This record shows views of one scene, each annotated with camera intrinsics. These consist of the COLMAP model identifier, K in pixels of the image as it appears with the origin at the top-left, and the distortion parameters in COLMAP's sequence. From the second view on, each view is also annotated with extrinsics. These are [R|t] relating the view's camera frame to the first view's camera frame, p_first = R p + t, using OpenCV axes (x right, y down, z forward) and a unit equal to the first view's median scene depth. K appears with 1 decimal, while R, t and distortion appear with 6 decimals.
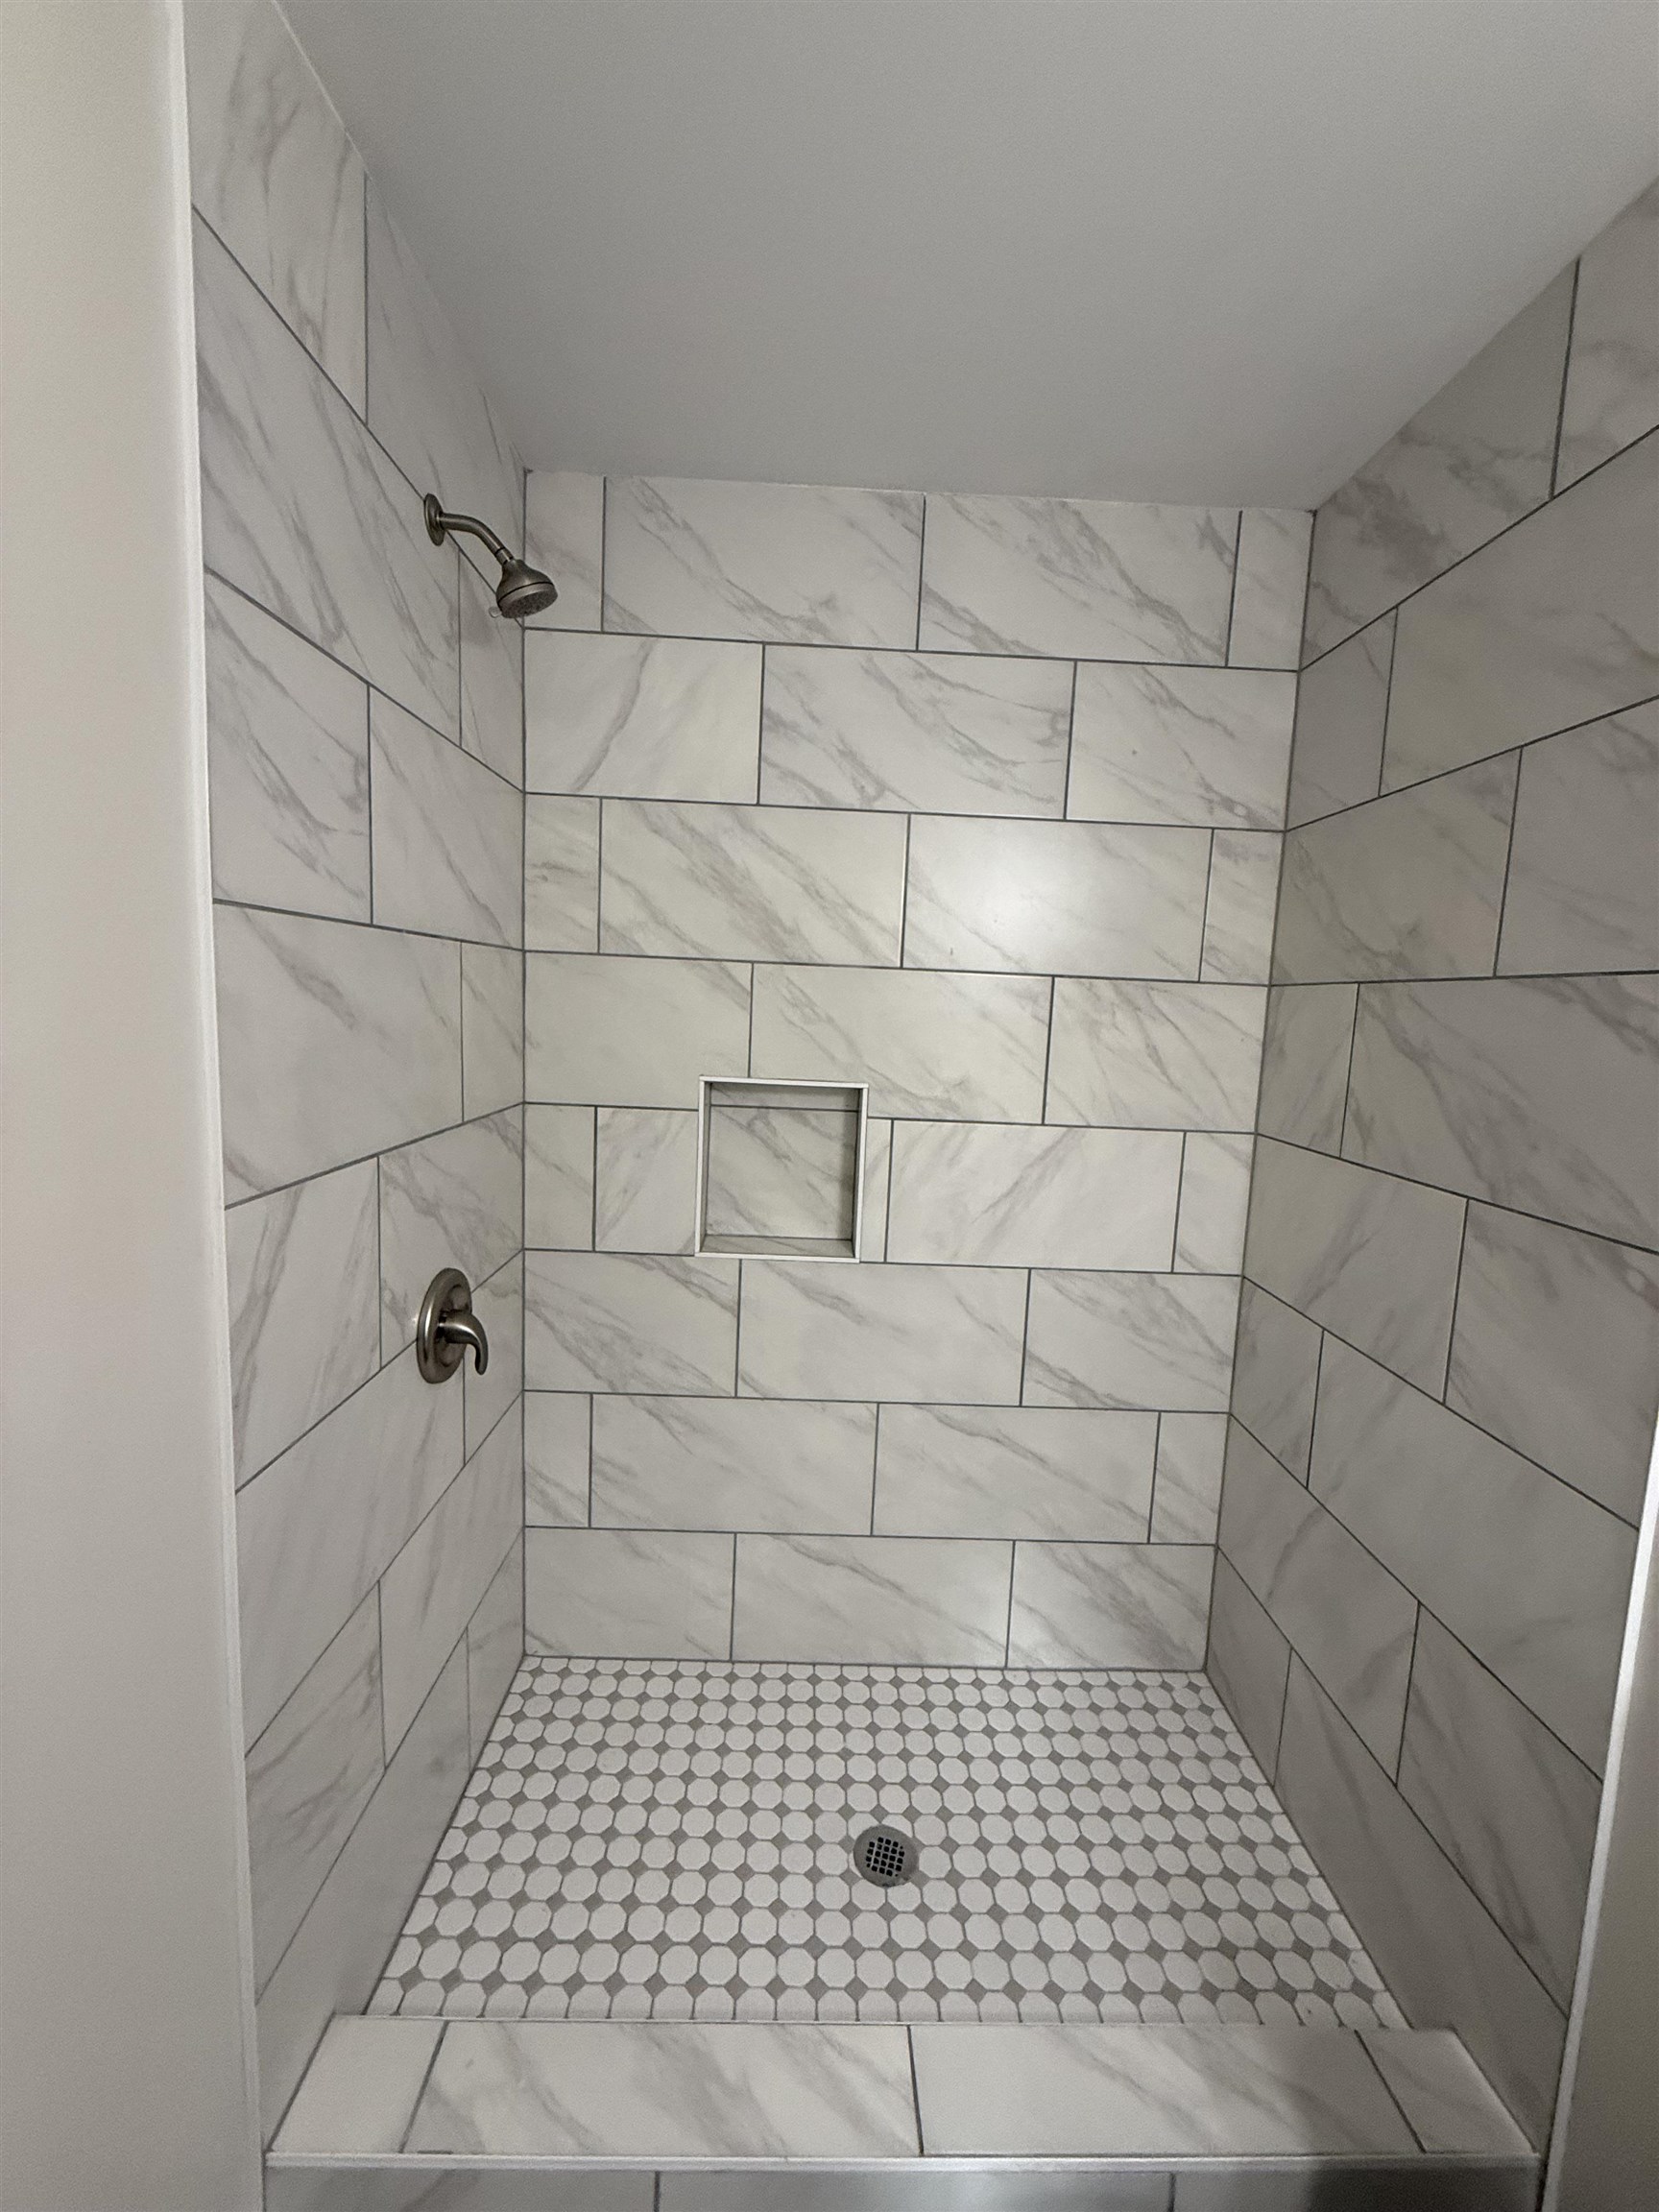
lens RADIAL K [[880.3, 0, 830.3], [0, 880.3, 1106.7], [0, 0, 1]] dist [-0.000067, -0.000019]
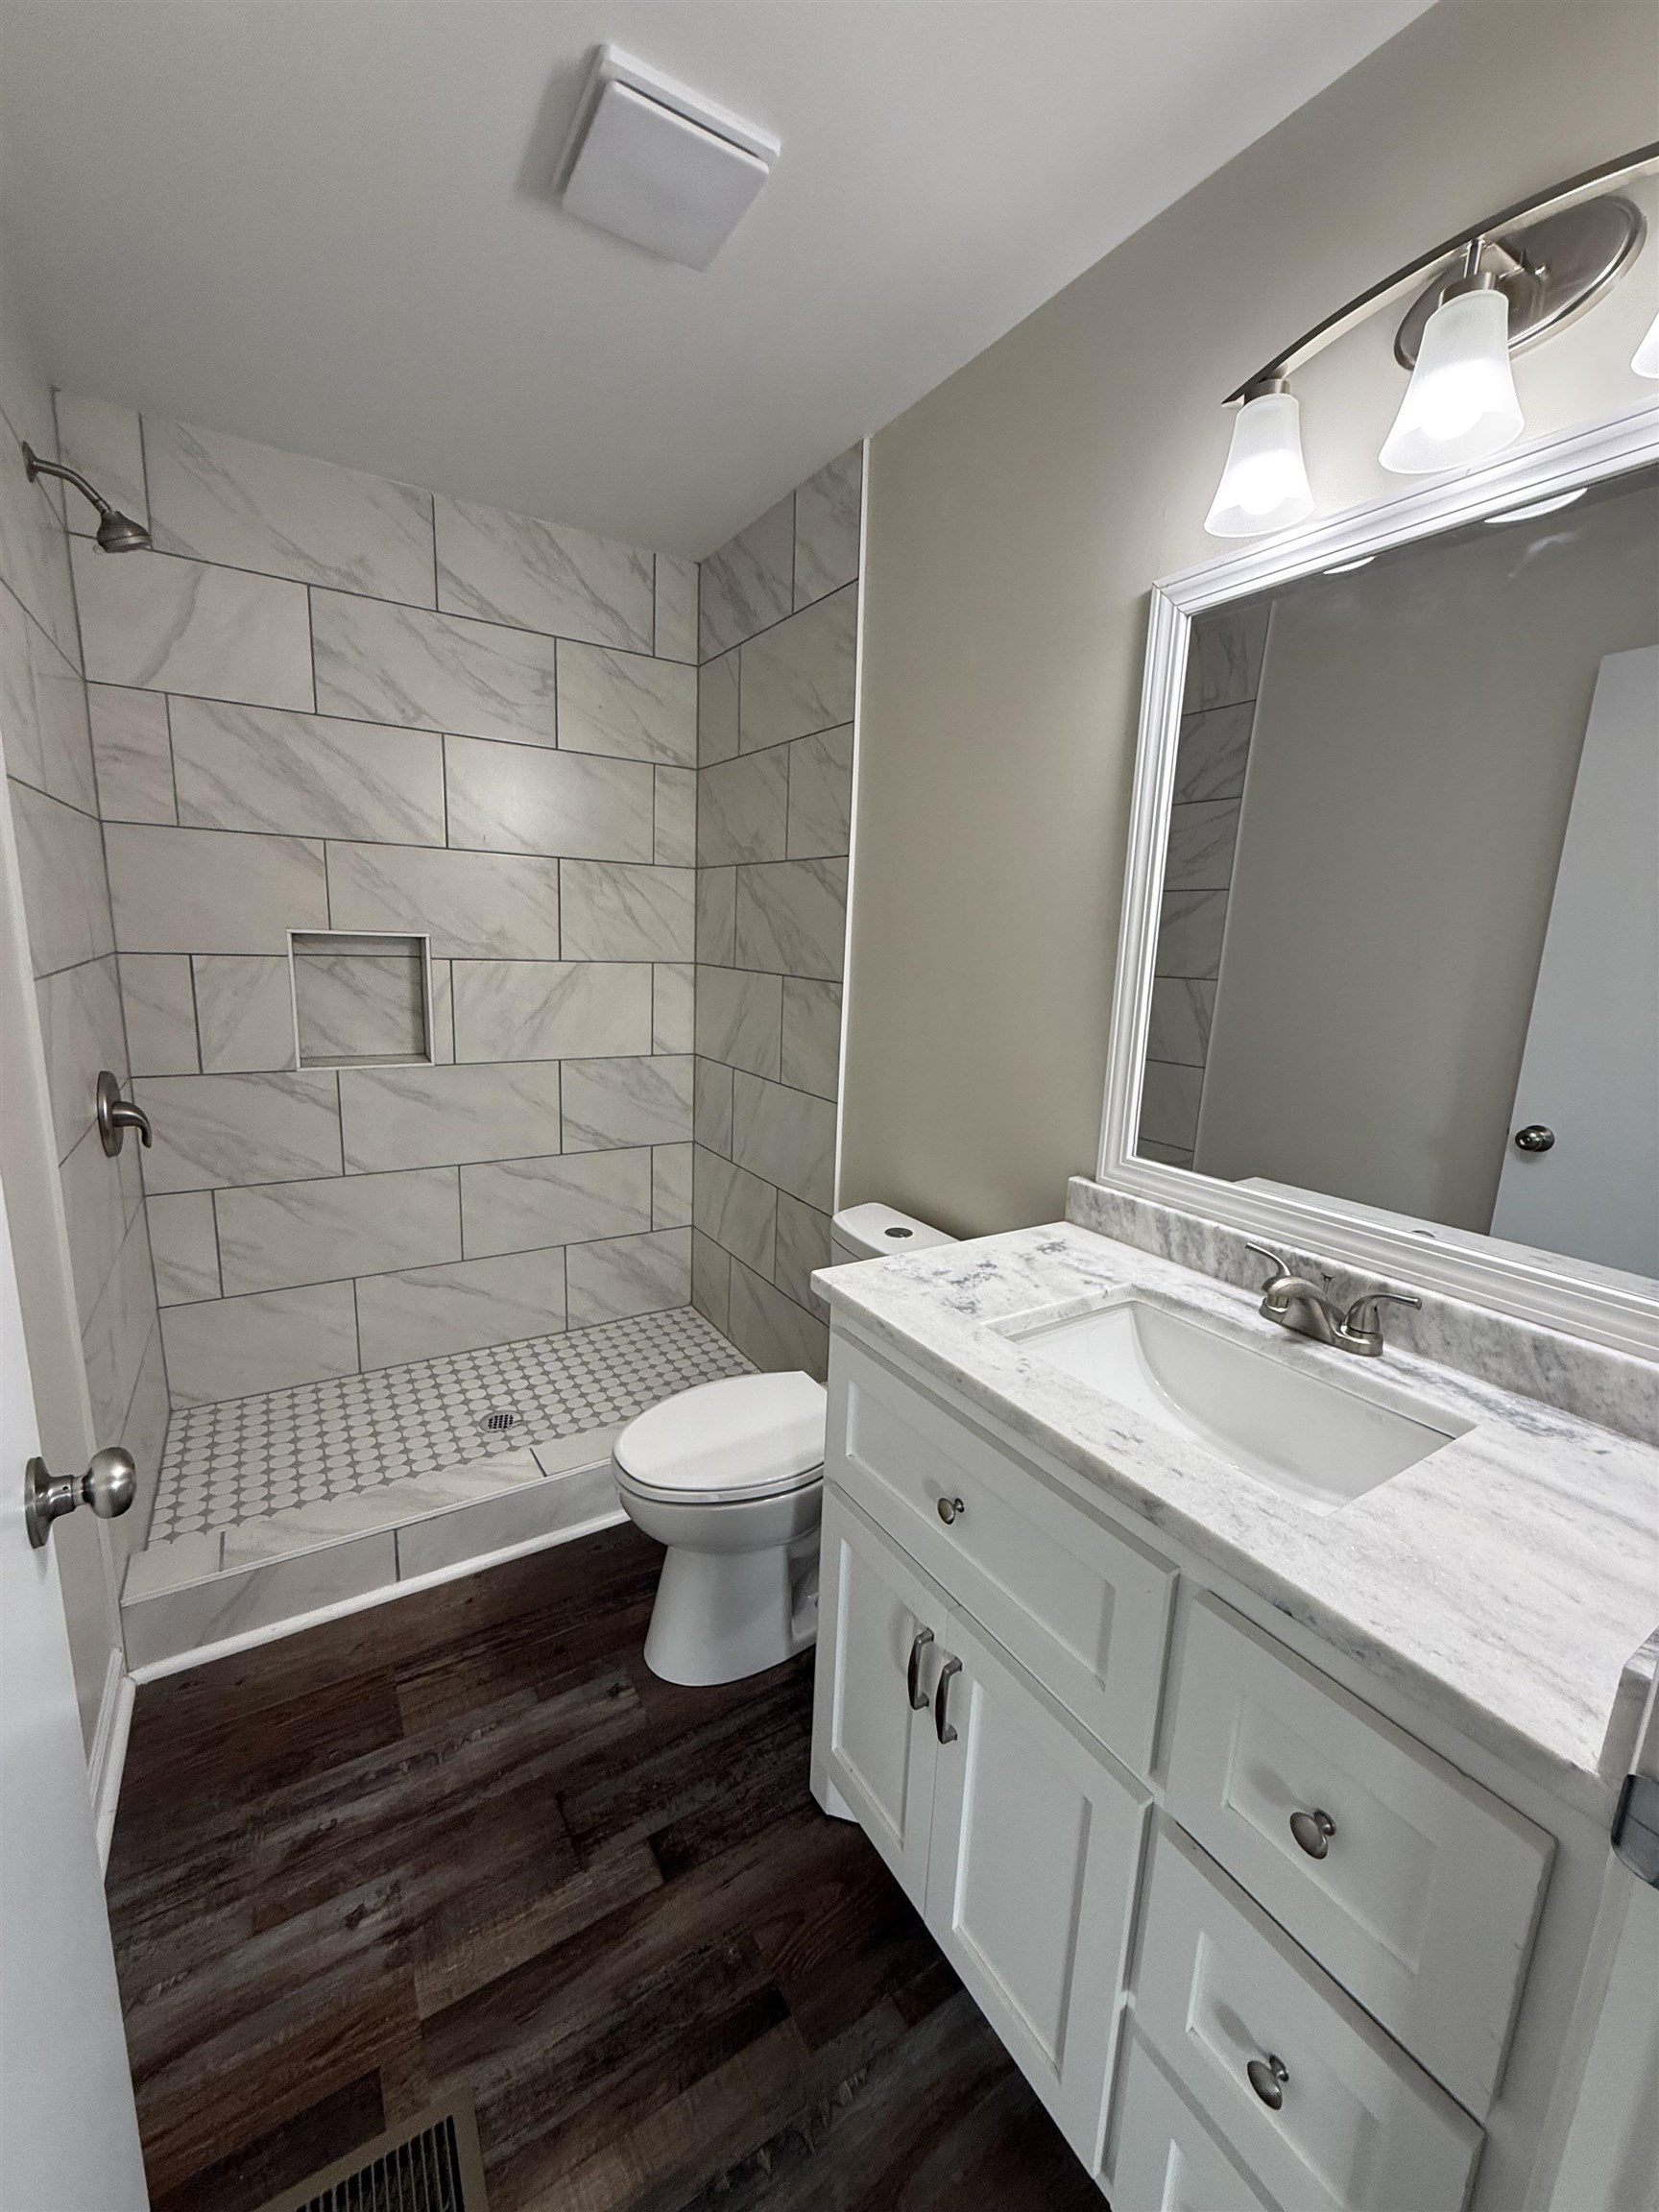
lens RADIAL K [[880.3, 0, 821.7], [0, 880.3, 1098.7], [0, 0, 1]] dist [-0.000067, -0.000019]
pose [[0.860687, -0.103548, 0.498493, -0.147699], [0.054724, 0.992242, 0.111626, 0.114533], [-0.506184, -0.068795, 0.859677, -0.531690]]
